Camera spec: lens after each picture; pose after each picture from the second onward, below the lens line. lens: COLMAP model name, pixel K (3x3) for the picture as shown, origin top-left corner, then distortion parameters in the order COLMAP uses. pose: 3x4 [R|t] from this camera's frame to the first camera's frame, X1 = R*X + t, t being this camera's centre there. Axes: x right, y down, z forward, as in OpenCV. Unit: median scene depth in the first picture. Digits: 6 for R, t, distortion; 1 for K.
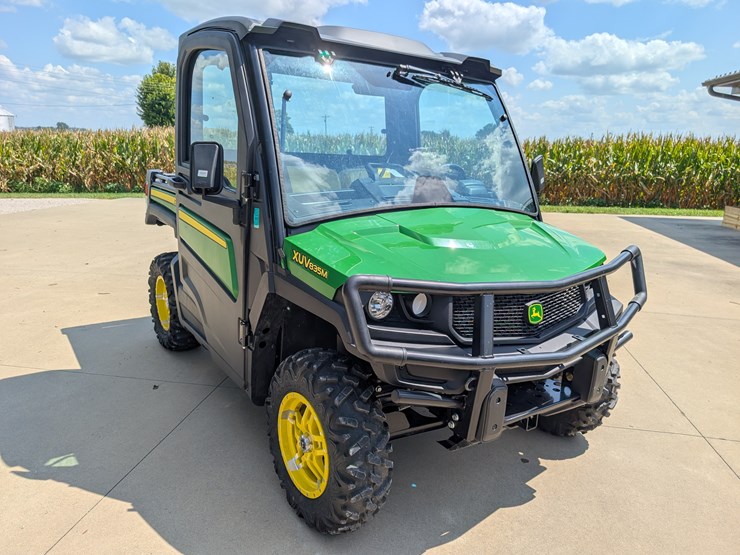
lens RADIAL K [[531.8, 0, 366.6], [0, 531.8, 277.7], [0, 0, 1]] dist [0.007830, -0.000842]
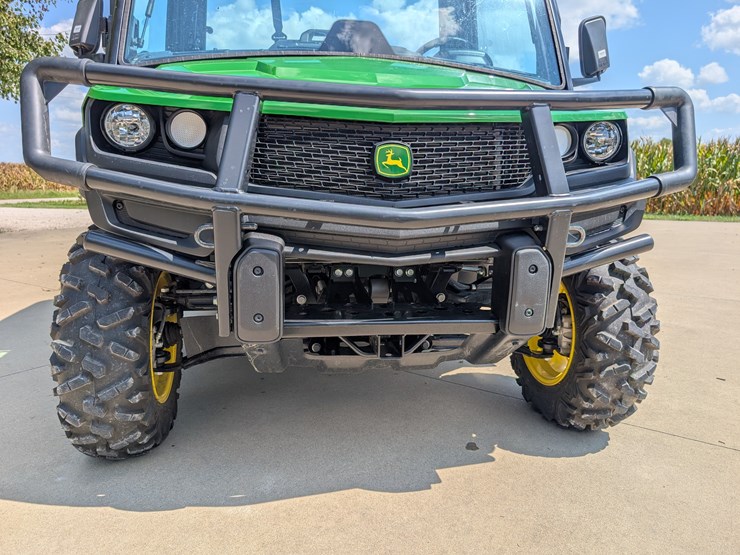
lens RADIAL K [[534.5, 0, 370.0], [0, 534.5, 277.5], [0, 0, 1]] dist [0.004486, 0.000287]
pose [[0.906943, 0.051293, -0.418120, 0.387585], [-0.077110, 0.996003, -0.045075, 0.159919], [0.414137, 0.073122, 0.907273, 0.313471]]
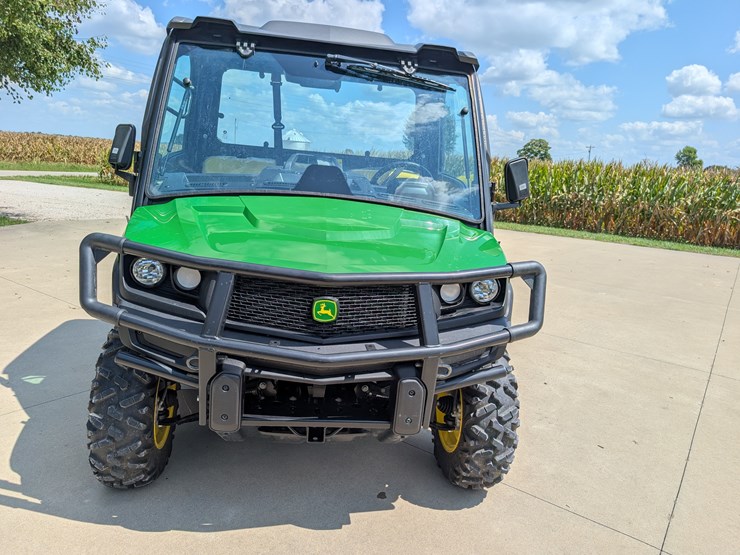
lens RADIAL K [[531.8, 0, 366.6], [0, 531.8, 277.7], [0, 0, 1]] dist [0.007830, -0.000842]
pose [[0.890648, 0.125828, -0.436937, 0.532235], [-0.148207, 0.988804, -0.017350, 0.012175], [0.429862, 0.080210, 0.899325, 0.158234]]
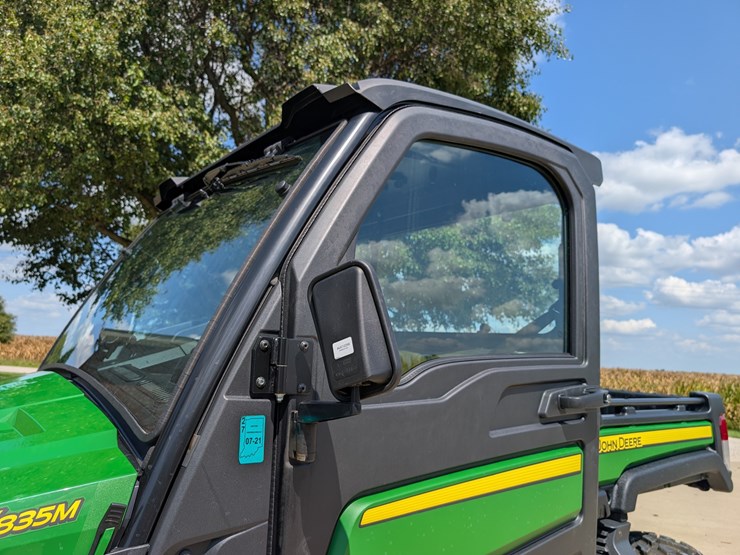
lens RADIAL K [[531.8, 0, 366.6], [0, 531.8, 277.7], [0, 0, 1]] dist [0.007830, -0.000842]
pose [[0.062007, -0.176906, -0.982273, 0.637768], [-0.294906, 0.936977, -0.187365, -0.181211], [0.953512, 0.301296, 0.005928, 1.070347]]
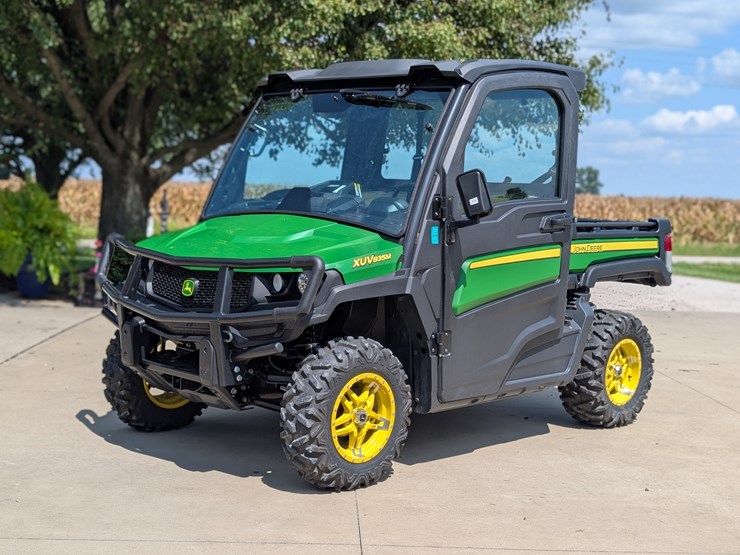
lens RADIAL K [[1039.0, 0, 379.4], [0, 1039.0, 277.7], [0, 0, 1]] dist [0.164681, -0.044966]
pose [[0.206313, 0.053235, -0.977037, 1.882484], [-0.263272, 0.964717, -0.003029, -0.039947], [0.942403, 0.257852, 0.213049, 0.627334]]
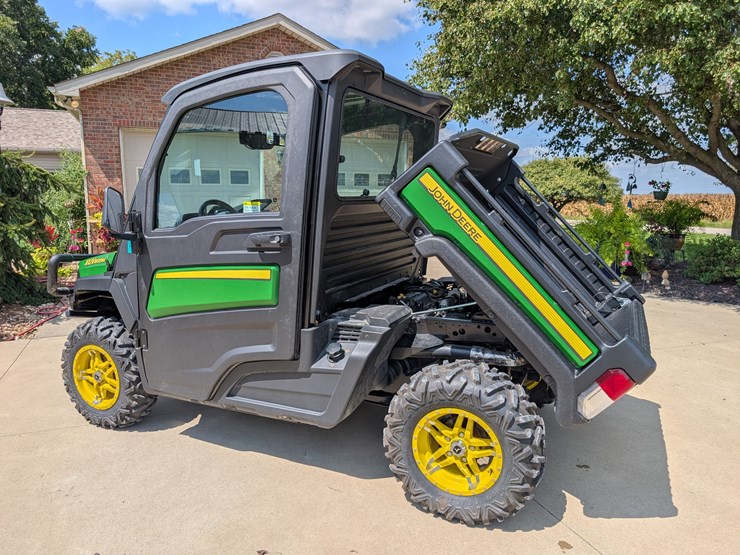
lens RADIAL K [[529.8, 0, 373.8], [0, 529.8, 282.1], [0, 0, 1]] dist [0.007539, -0.005468]
pose [[-0.857373, 0.051570, -0.512105, 0.431490], [-0.149950, 0.926779, 0.344377, -0.466721], [0.492368, 0.372050, -0.786863, 2.032756]]
